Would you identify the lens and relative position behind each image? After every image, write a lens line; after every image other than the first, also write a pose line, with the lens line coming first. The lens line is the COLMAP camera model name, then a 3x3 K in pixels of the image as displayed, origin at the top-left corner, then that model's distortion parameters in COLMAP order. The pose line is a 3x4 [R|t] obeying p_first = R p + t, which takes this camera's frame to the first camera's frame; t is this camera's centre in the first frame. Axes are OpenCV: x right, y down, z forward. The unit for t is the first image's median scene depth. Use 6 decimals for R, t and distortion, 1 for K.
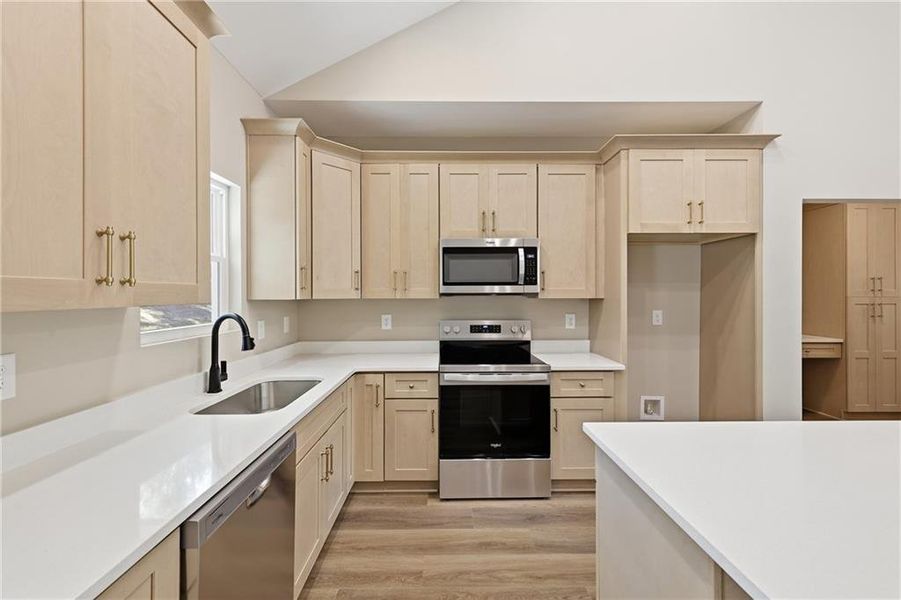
lens RADIAL K [[377.5, 0, 448.3], [0, 377.5, 295.4], [0, 0, 1]] dist [0.003478, 0.000128]
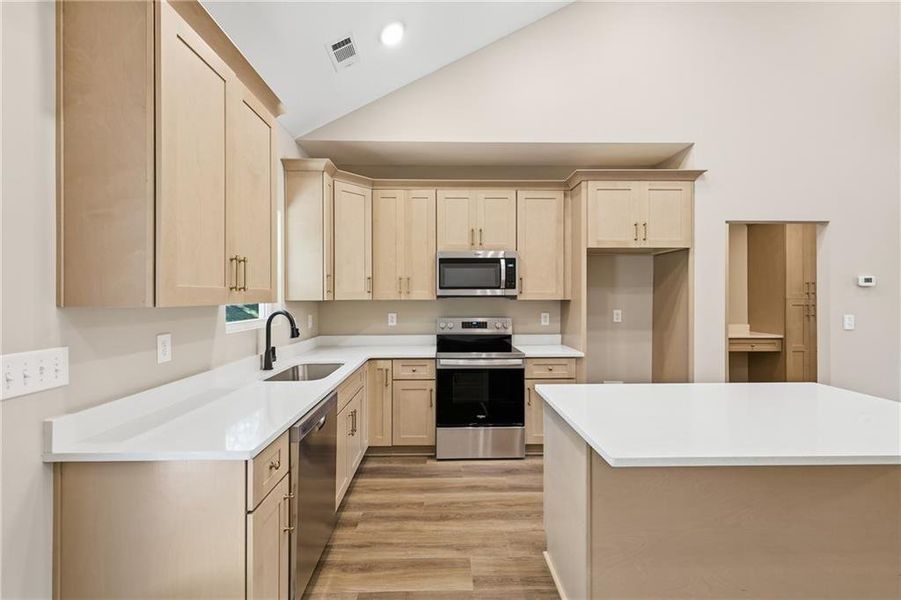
lens RADIAL K [[380.2, 0, 448.0], [0, 380.2, 297.4], [0, 0, 1]] dist [0.003259, 0.000088]
pose [[0.999966, 0.000952, 0.008140, 0.004261], [-0.000950, 1.000000, -0.000248, 0.000659], [-0.008140, 0.000240, 0.999967, -0.256495]]
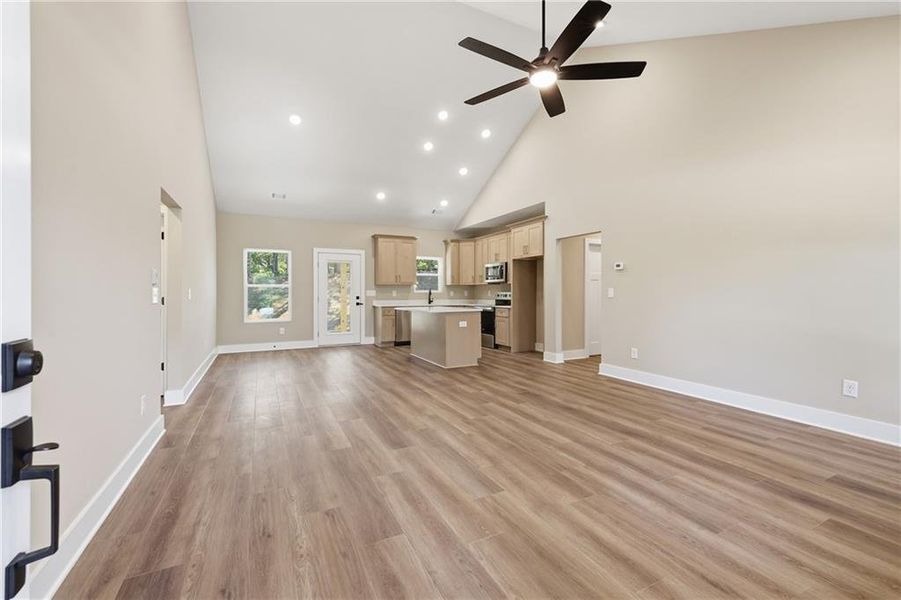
lens RADIAL K [[380.2, 0, 448.0], [0, 380.2, 297.4], [0, 0, 1]] dist [0.003259, 0.000088]
pose [[0.434557, 0.011956, -0.900565, 2.797830], [-0.001003, 0.999918, 0.012791, 0.080838], [0.900644, -0.004655, 0.434533, -0.644566]]
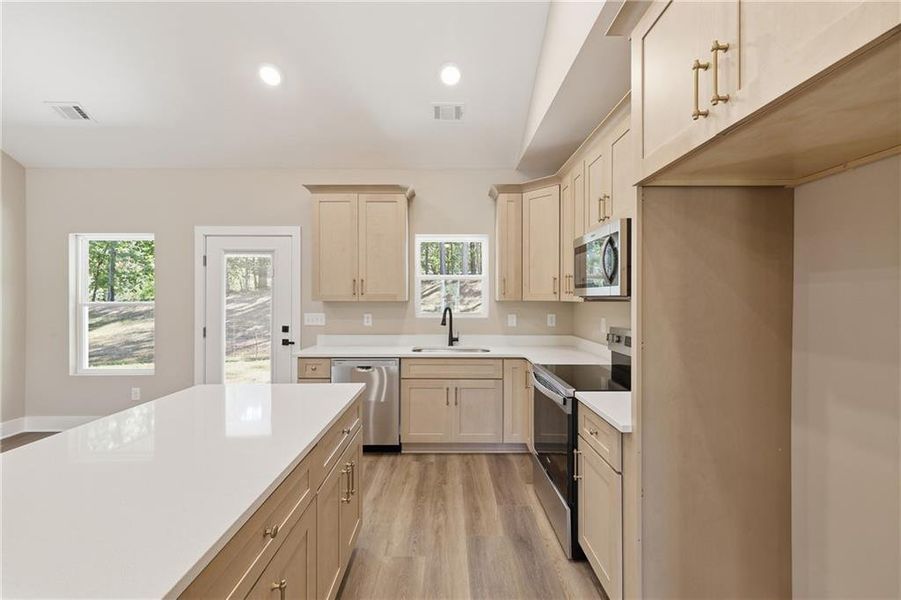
lens RADIAL K [[377.5, 0, 448.3], [0, 377.5, 295.4], [0, 0, 1]] dist [0.003478, 0.000128]
pose [[-0.007540, -0.002394, -0.999969, 1.022158], [-0.002957, 0.999993, -0.002372, -0.005594], [0.999967, 0.002939, -0.007547, 0.734200]]
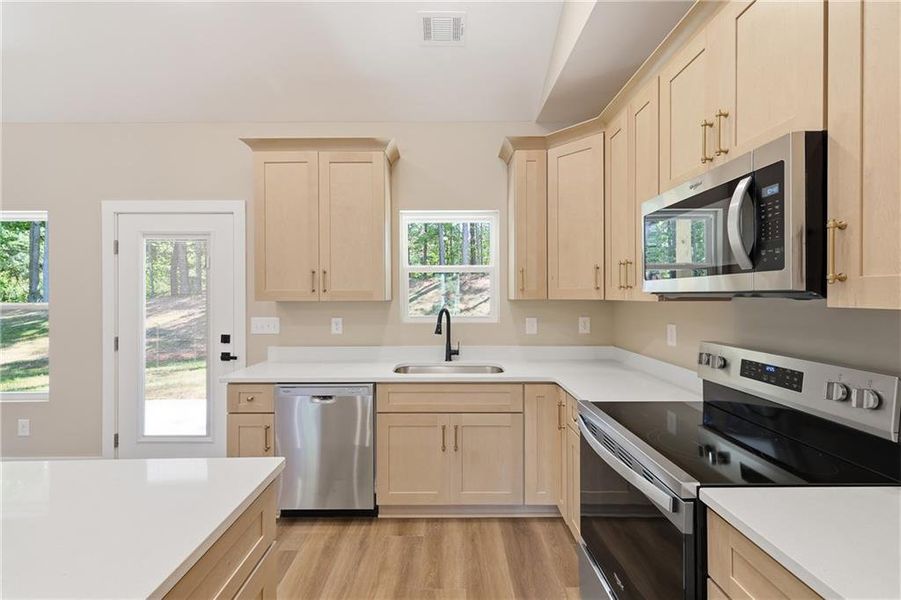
lens RADIAL K [[377.5, 0, 448.3], [0, 377.5, 295.4], [0, 0, 1]] dist [0.003478, 0.000128]
pose [[-0.007294, 0.003272, -0.999968, 0.633341], [0.001237, 0.999994, 0.003263, -0.004647], [0.999973, -0.001213, -0.007298, 0.740725]]
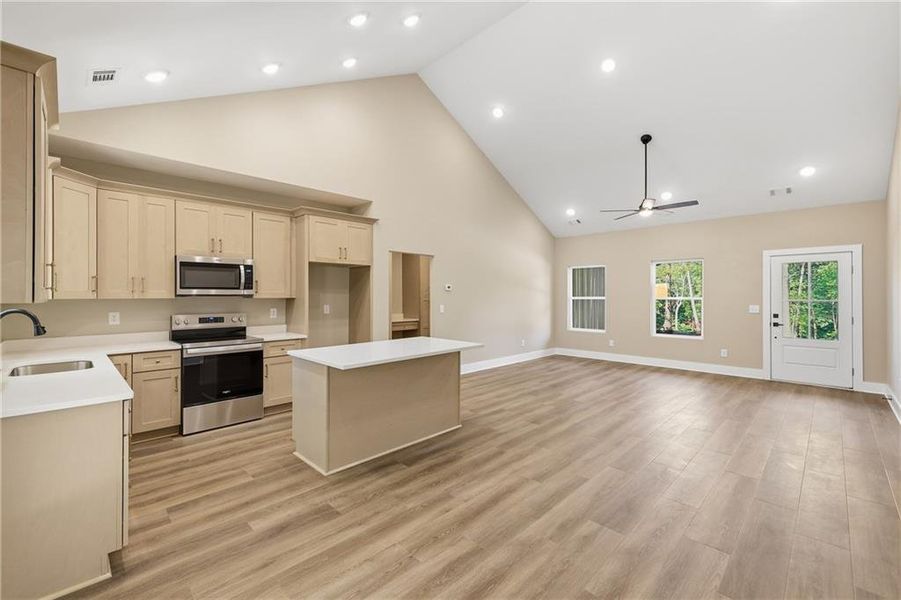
lens RADIAL K [[377.5, 0, 448.3], [0, 377.5, 295.4], [0, 0, 1]] dist [0.003478, 0.000128]
pose [[0.711768, 0.001677, 0.702413, -0.310857], [0.001181, 0.999993, -0.003584, 0.003558], [-0.702414, 0.003381, 0.711760, -0.736864]]
